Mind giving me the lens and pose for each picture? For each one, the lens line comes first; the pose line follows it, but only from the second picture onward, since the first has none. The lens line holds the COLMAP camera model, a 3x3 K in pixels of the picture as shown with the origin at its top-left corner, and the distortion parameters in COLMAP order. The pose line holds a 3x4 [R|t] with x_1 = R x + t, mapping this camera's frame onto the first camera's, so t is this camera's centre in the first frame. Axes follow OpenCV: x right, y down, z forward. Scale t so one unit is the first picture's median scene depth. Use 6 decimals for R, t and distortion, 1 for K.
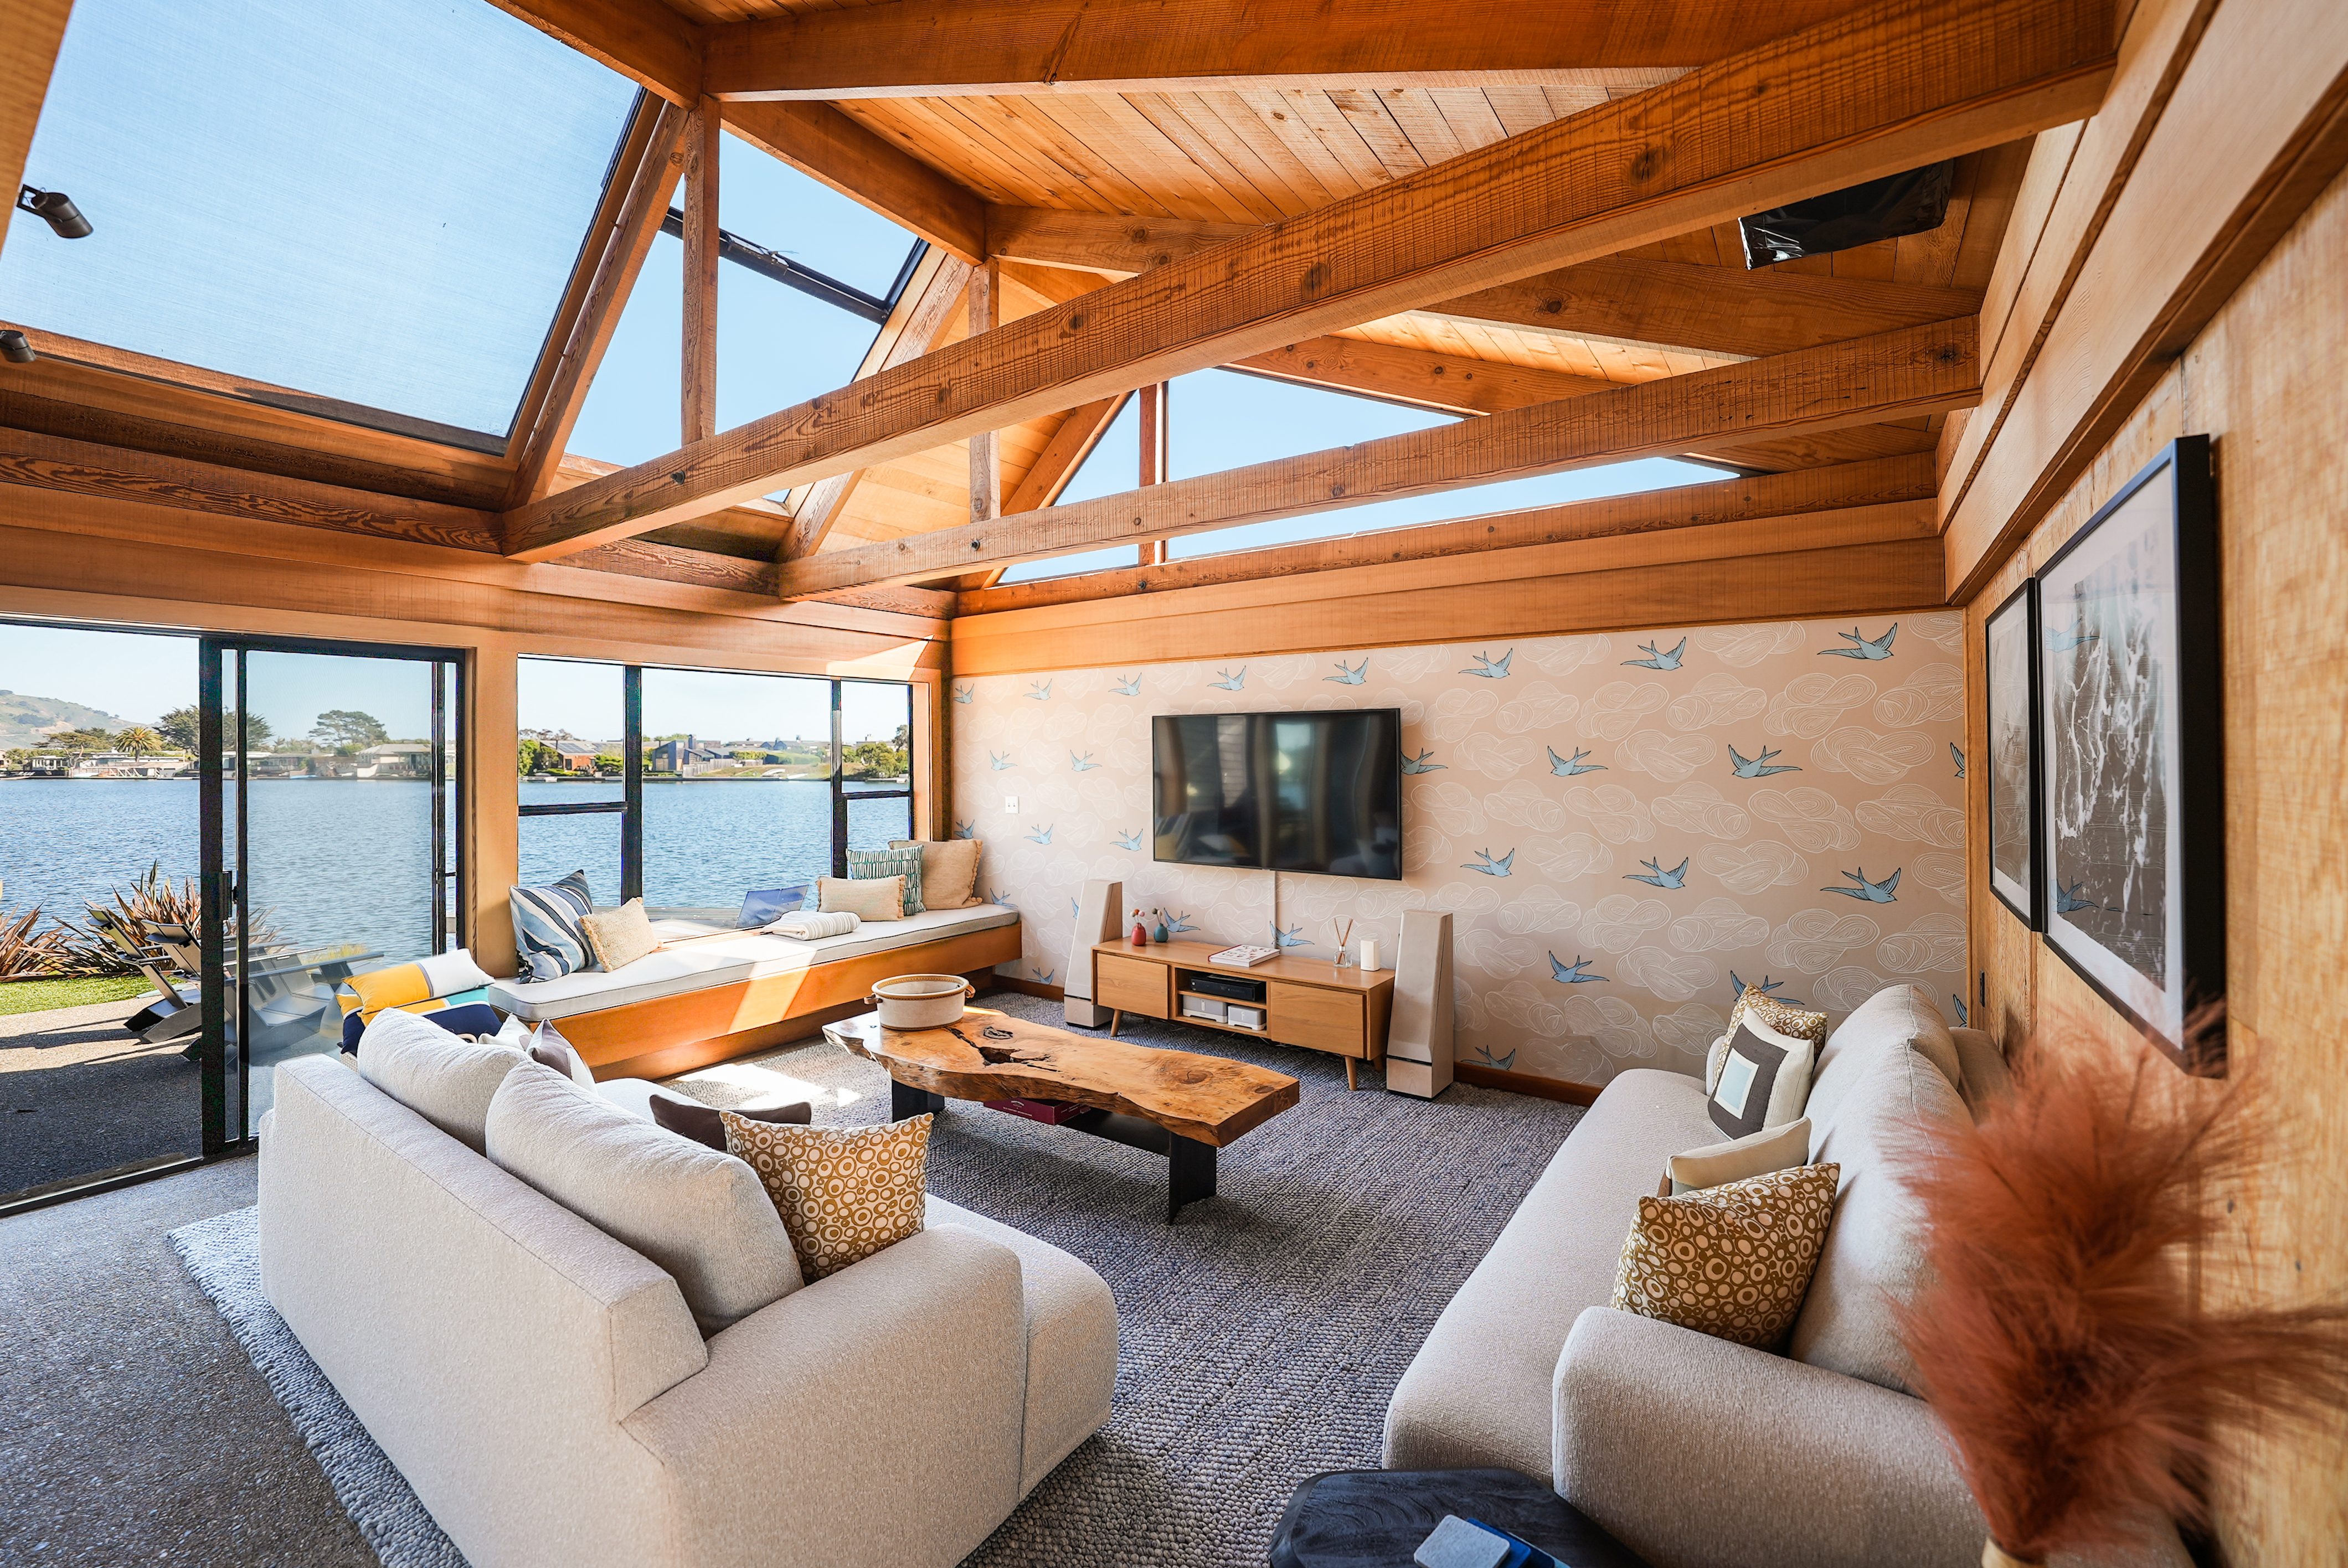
lens RADIAL K [[951.7, 0, 1161.8], [0, 951.7, 744.4], [0, 0, 1]] dist [-0.012860, 0.001826]
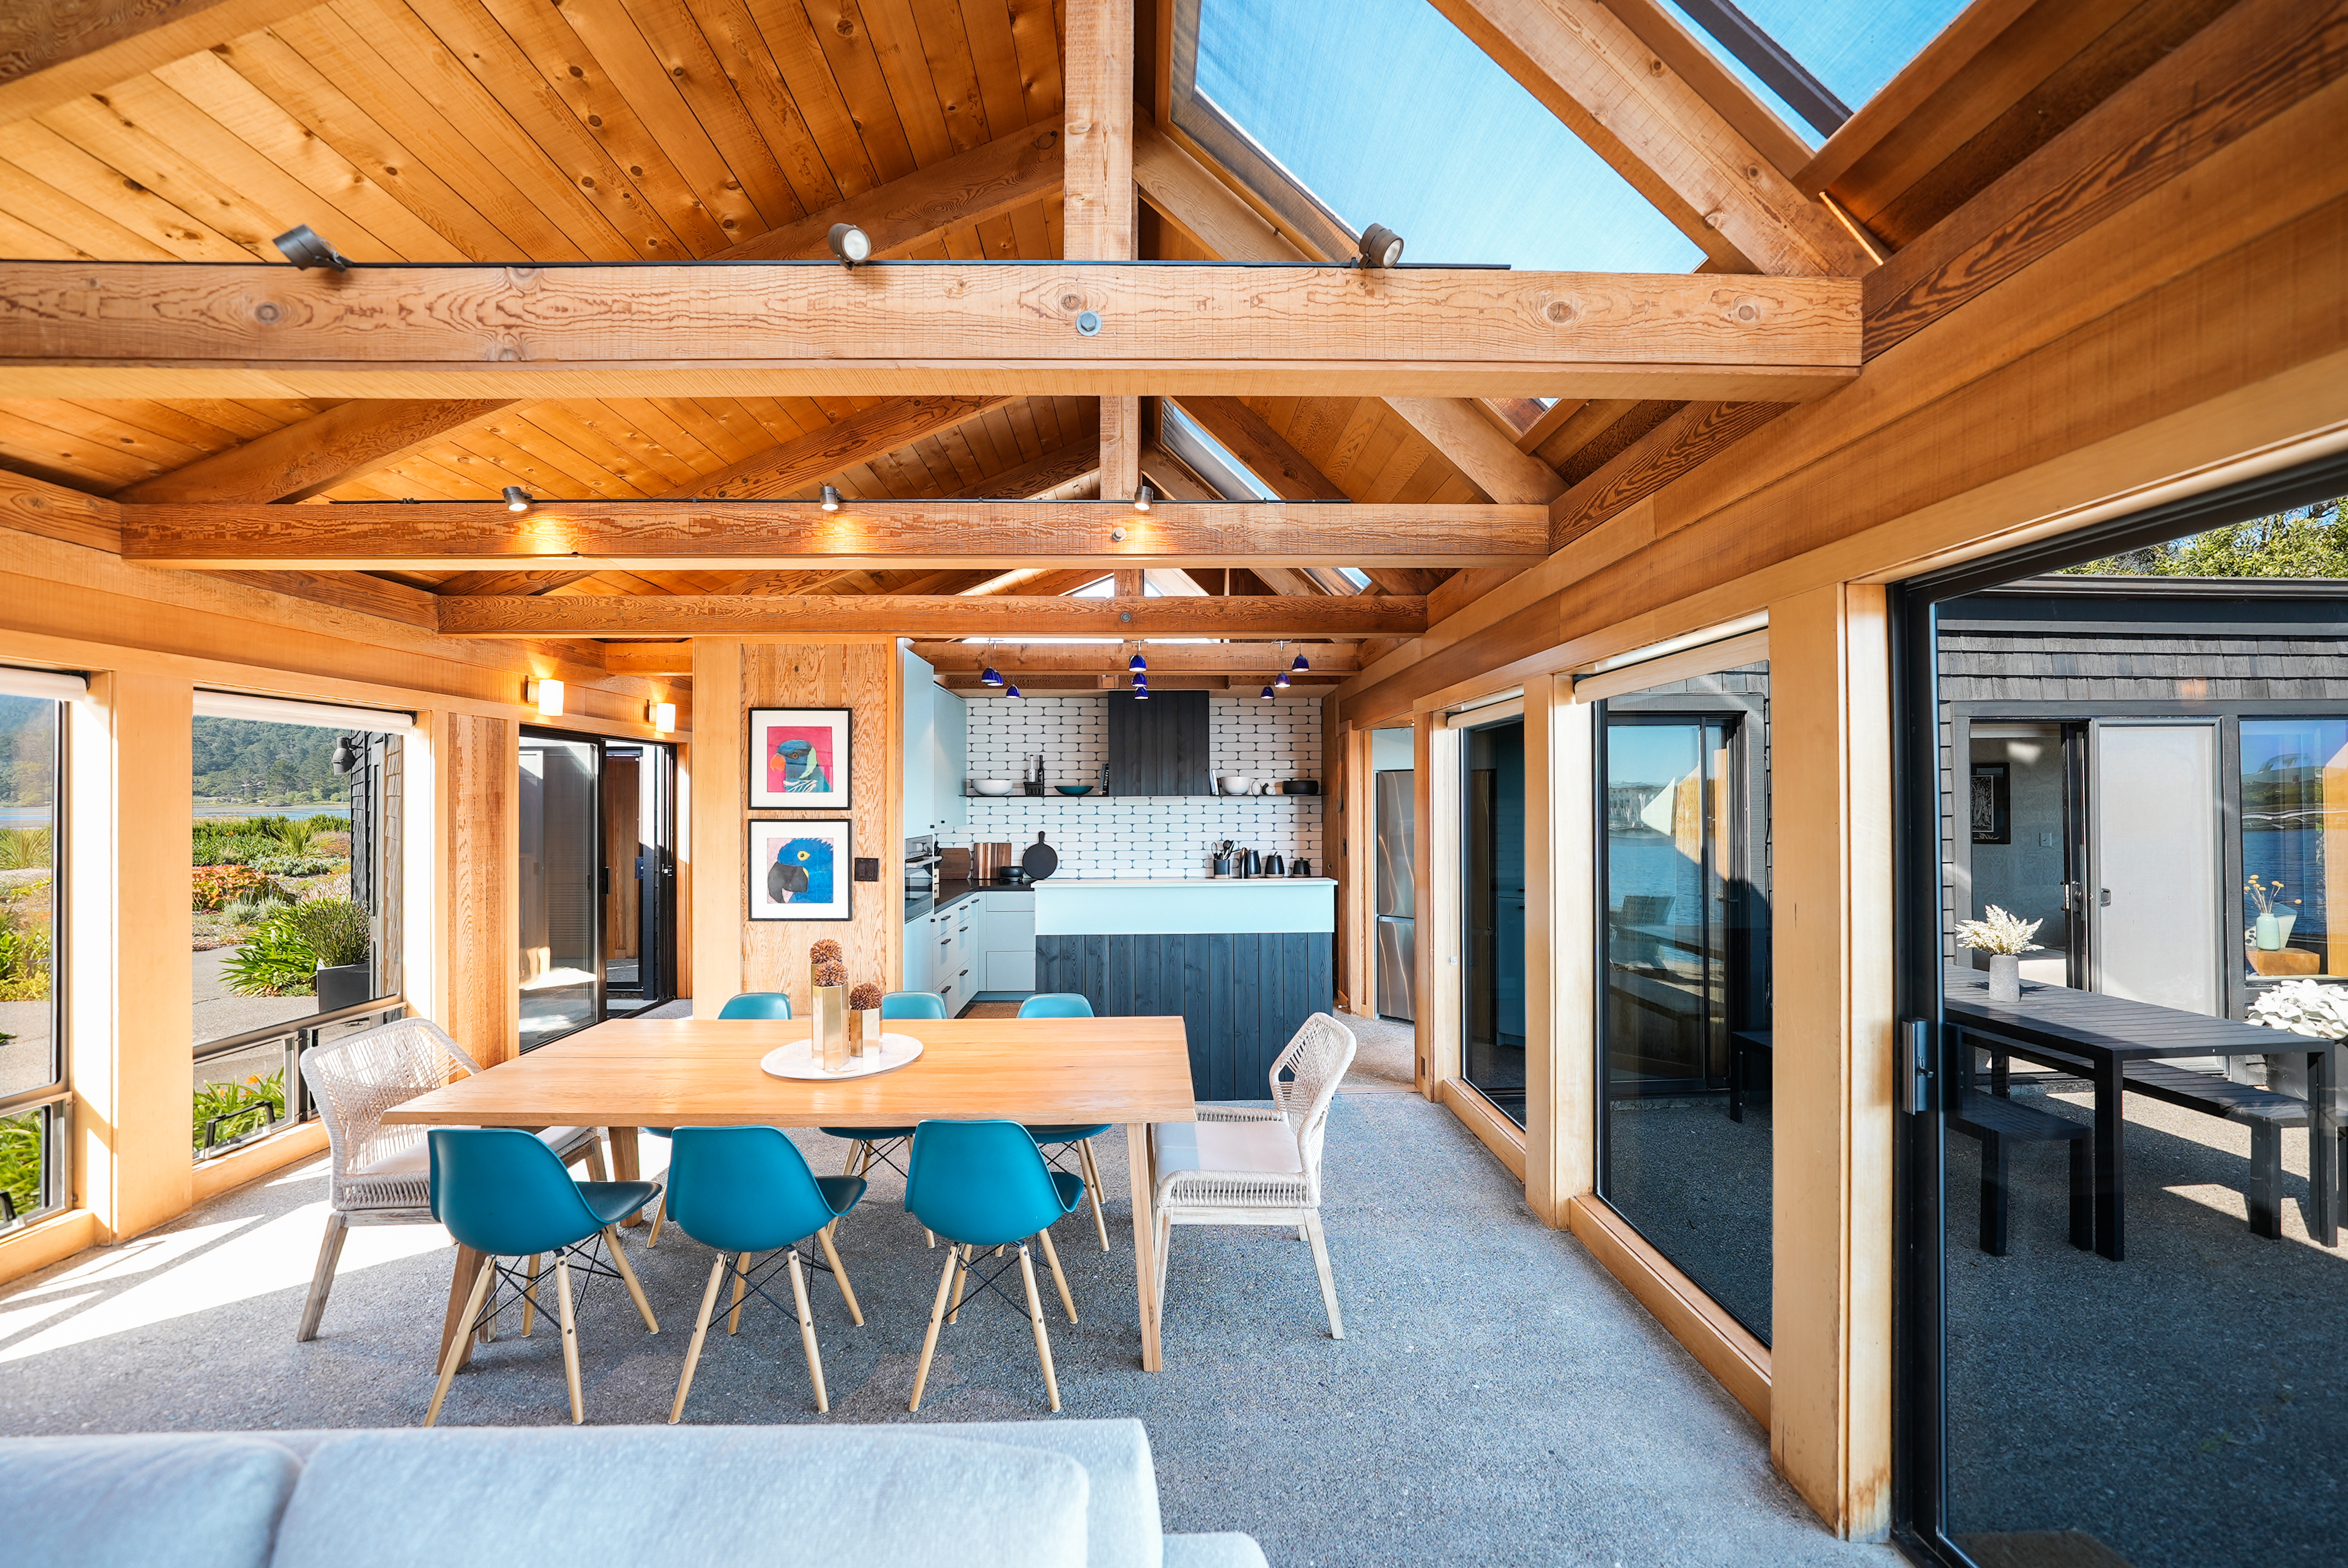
lens RADIAL K [[843.3, 0, 1175.9], [0, 843.3, 800.6], [0, 0, 1]] dist [-0.017879, 0.001774]
pose [[-0.791602, 0.009156, -0.610969, -0.405395], [0.015595, 0.999865, -0.005222, 0.003488], [0.610838, -0.013661, -0.791637, 0.818473]]
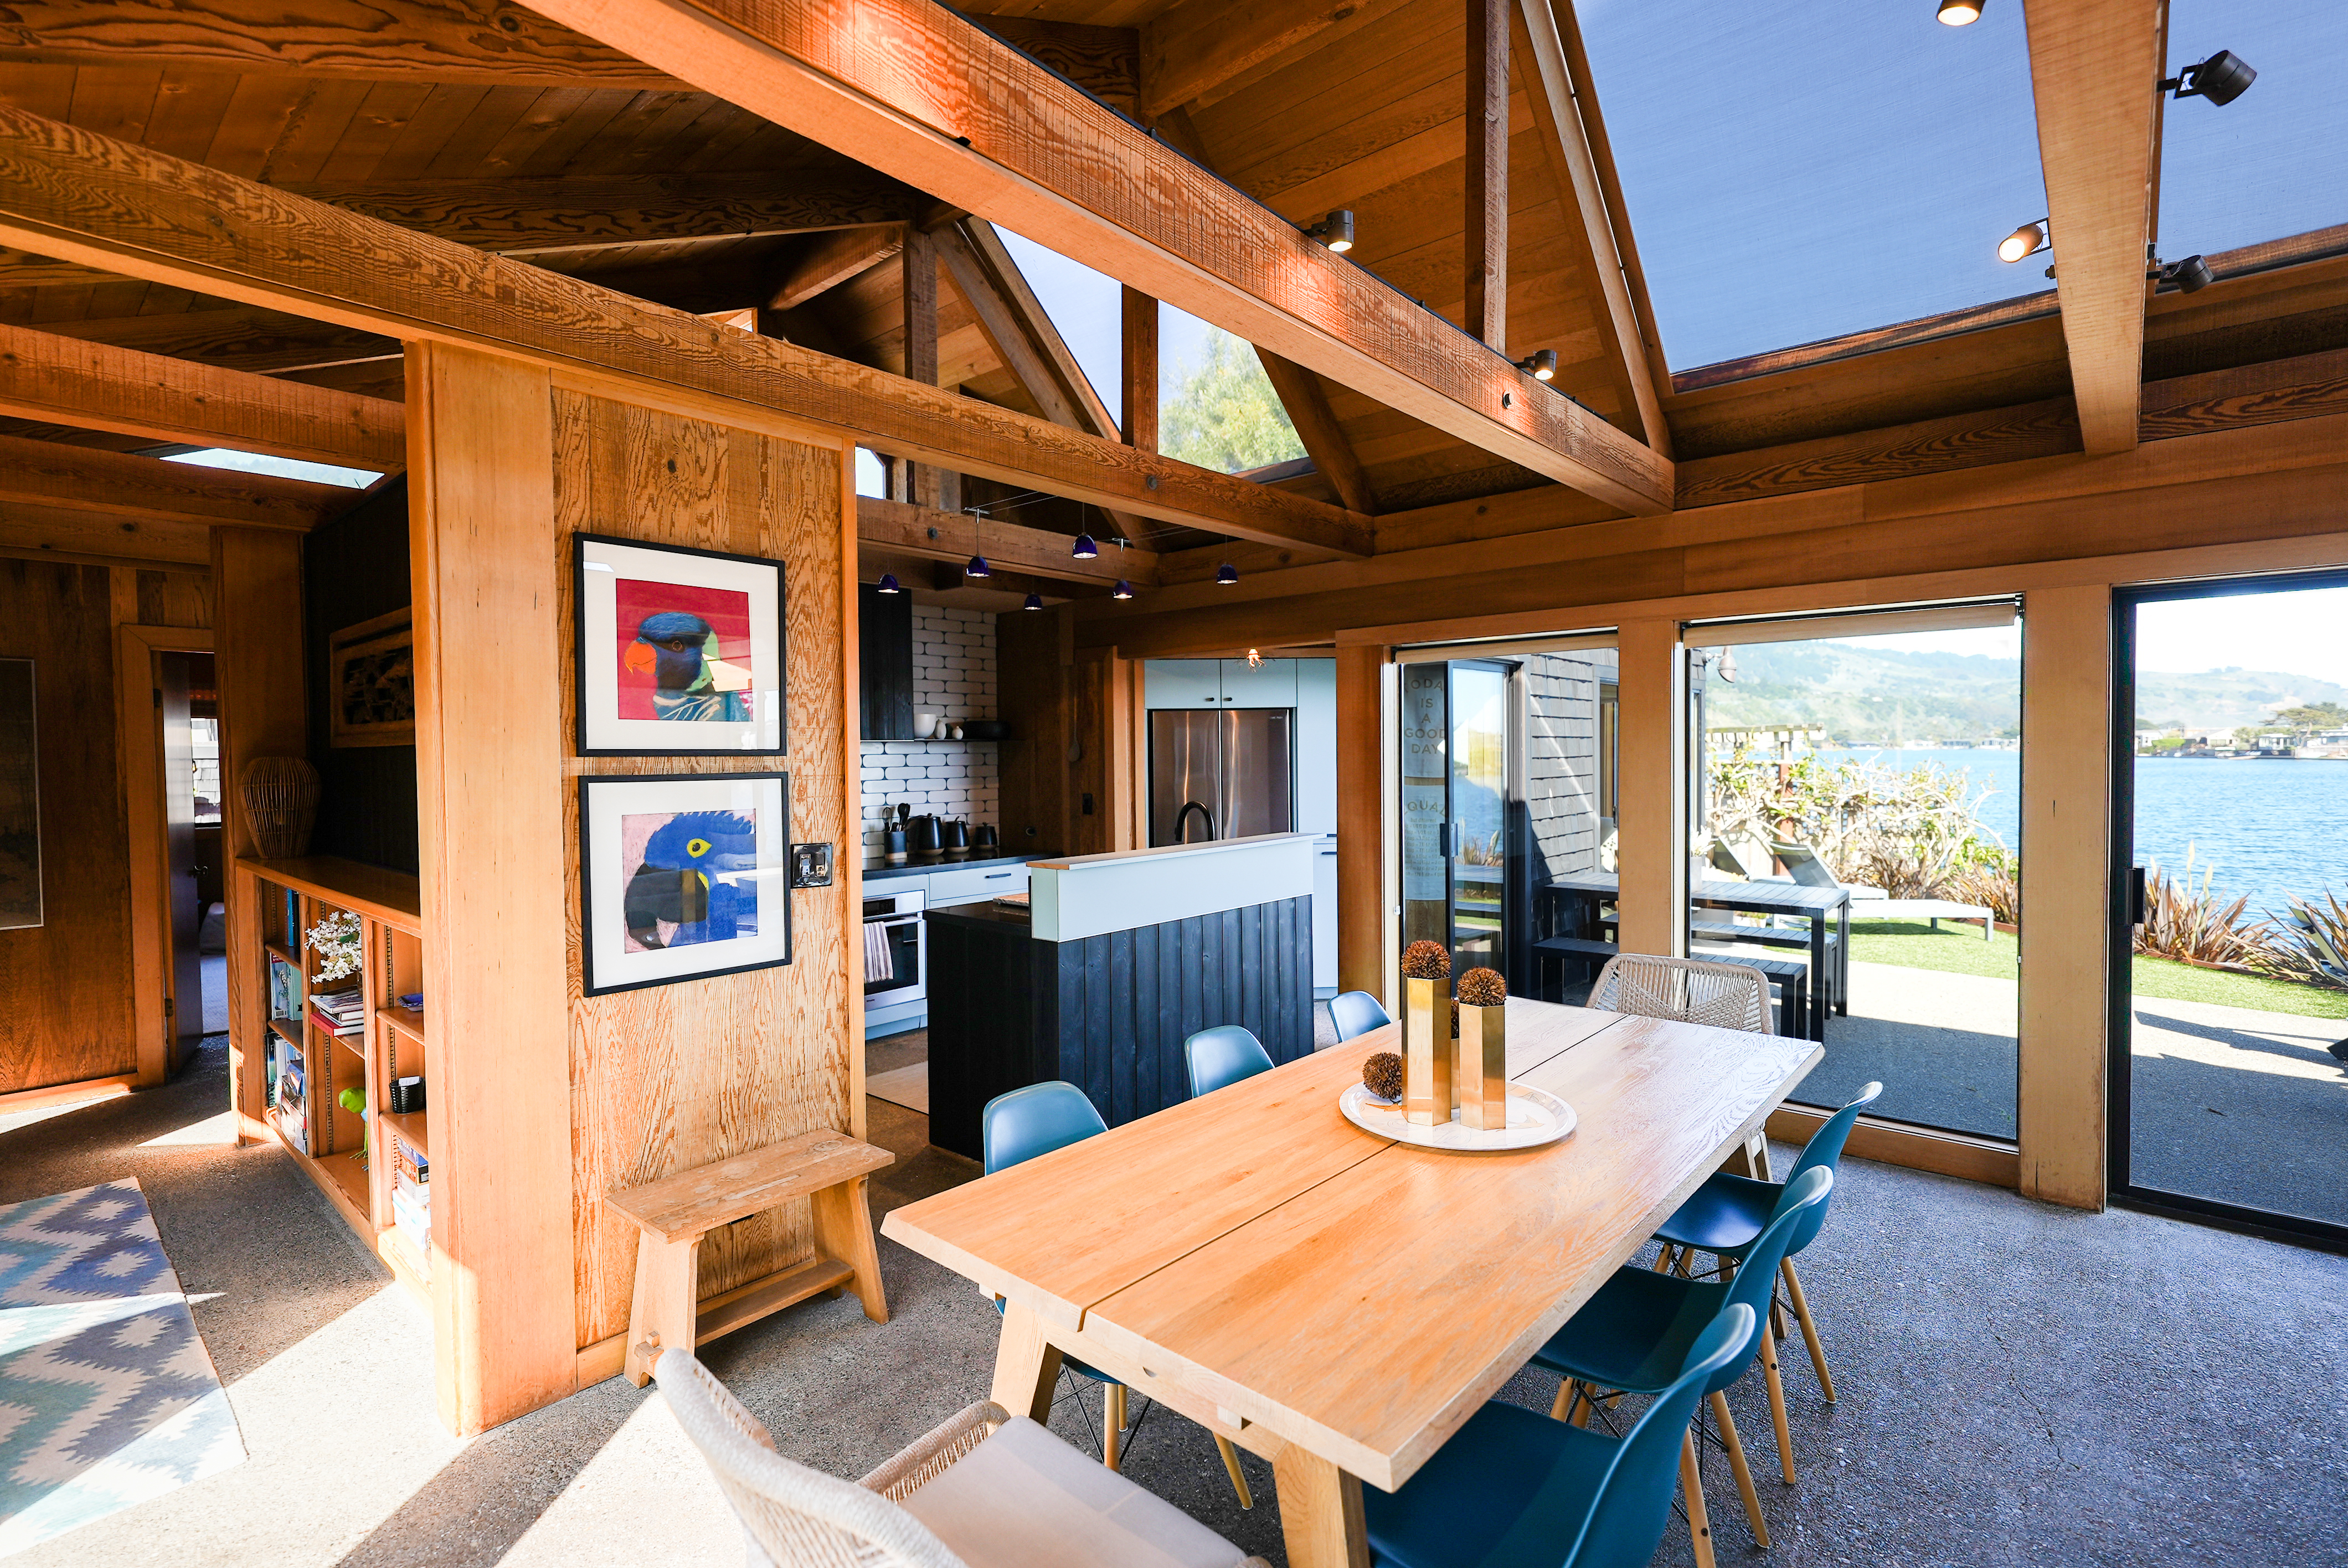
lens RADIAL K [[1089.2, 0, 1155.2], [0, 1089.2, 790.0], [0, 0, 1]] dist [-0.002676, 0.001844]
pose [[-0.098949, 0.041221, -0.994238, -0.038844], [0.022425, 0.998980, 0.039185, 0.003392], [0.994840, -0.018419, -0.099772, 0.060405]]
